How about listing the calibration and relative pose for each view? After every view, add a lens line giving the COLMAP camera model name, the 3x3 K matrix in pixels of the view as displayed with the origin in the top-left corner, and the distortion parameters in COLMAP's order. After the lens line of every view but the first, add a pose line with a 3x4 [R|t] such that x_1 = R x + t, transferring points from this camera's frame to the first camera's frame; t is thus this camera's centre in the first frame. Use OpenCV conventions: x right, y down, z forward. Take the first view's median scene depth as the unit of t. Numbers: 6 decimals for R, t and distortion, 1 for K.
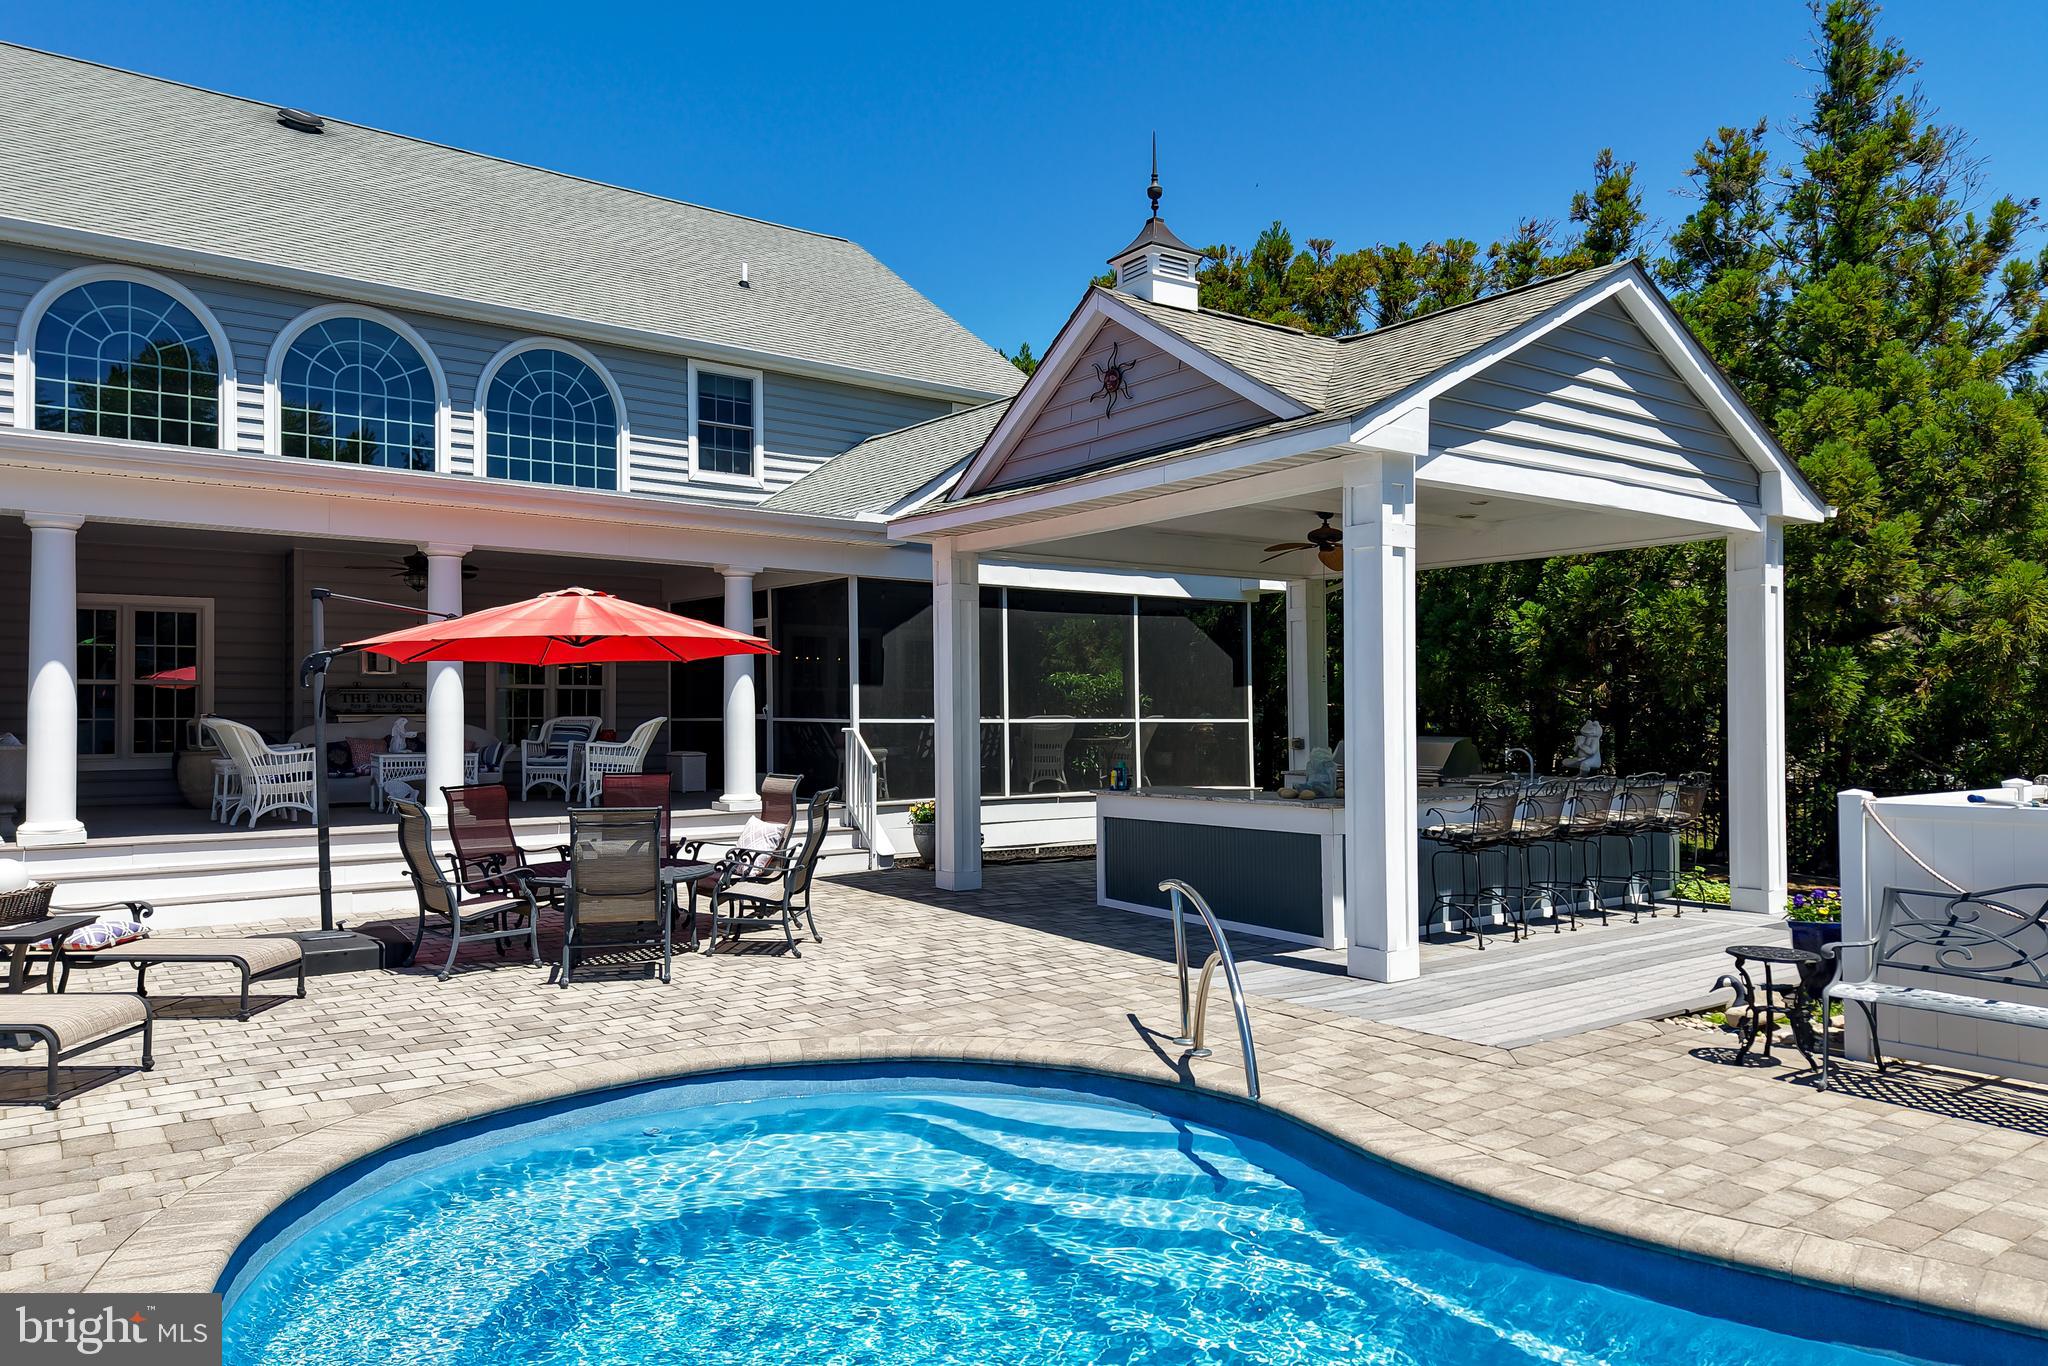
lens RADIAL K [[1395.0, 0, 1035.8], [0, 1395.0, 700.0], [0, 0, 1]] dist [0.051479, -0.034942]
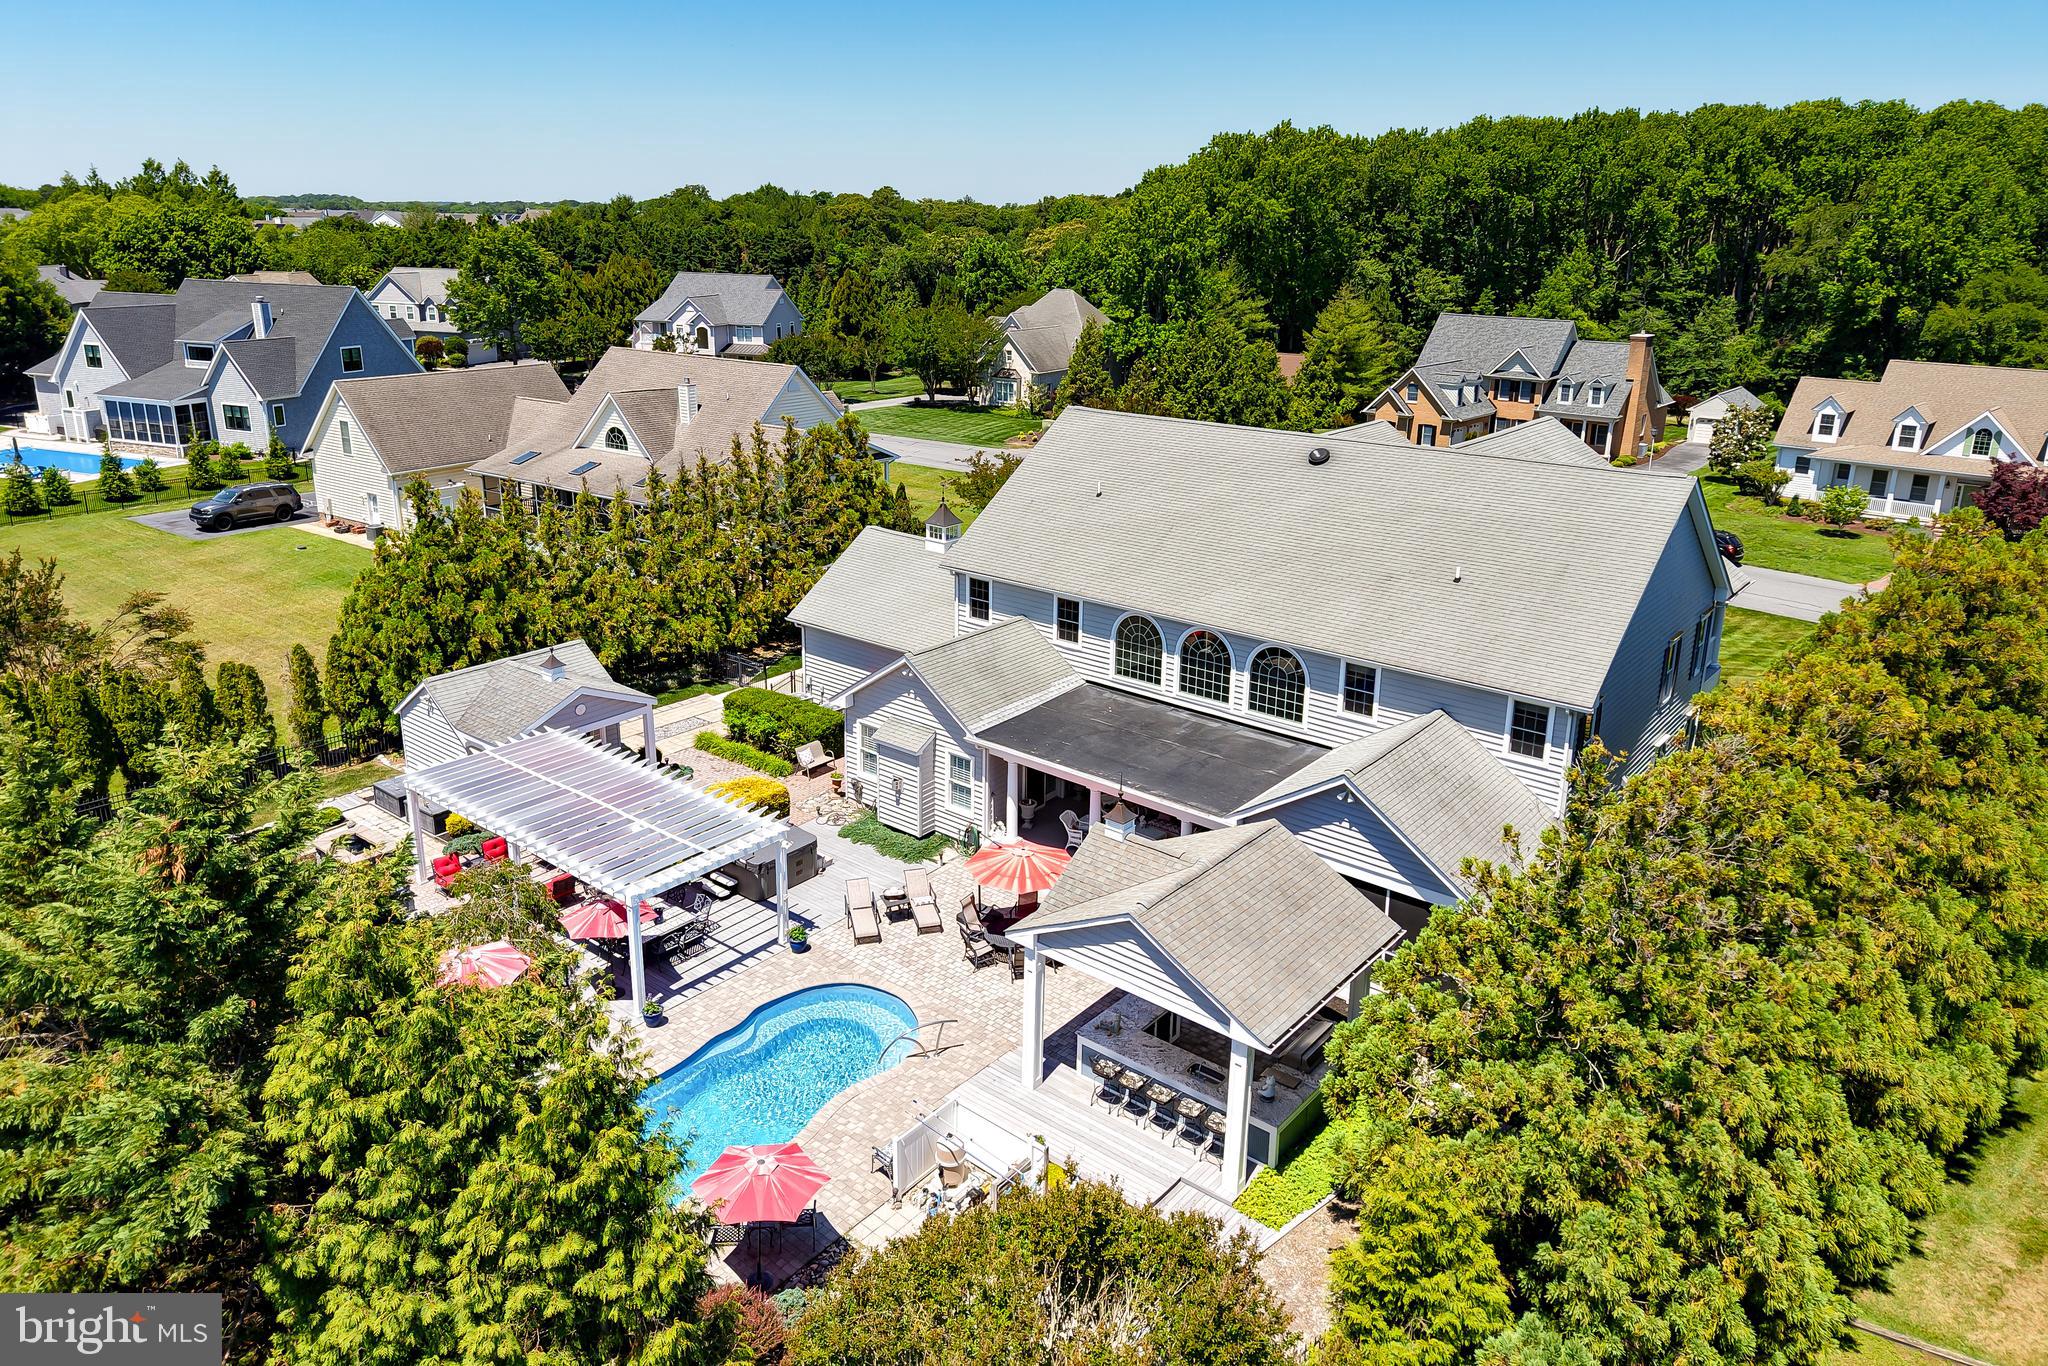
lens RADIAL K [[1395.0, 0, 1017.5], [0, 1395.0, 692.1], [0, 0, 1]] dist [0.051479, -0.034942]
pose [[0.245037, 0.328858, -0.912036, 1.524219], [-0.002057, 0.940889, 0.338709, -0.919969], [0.969512, -0.081120, 0.231229, 0.147472]]
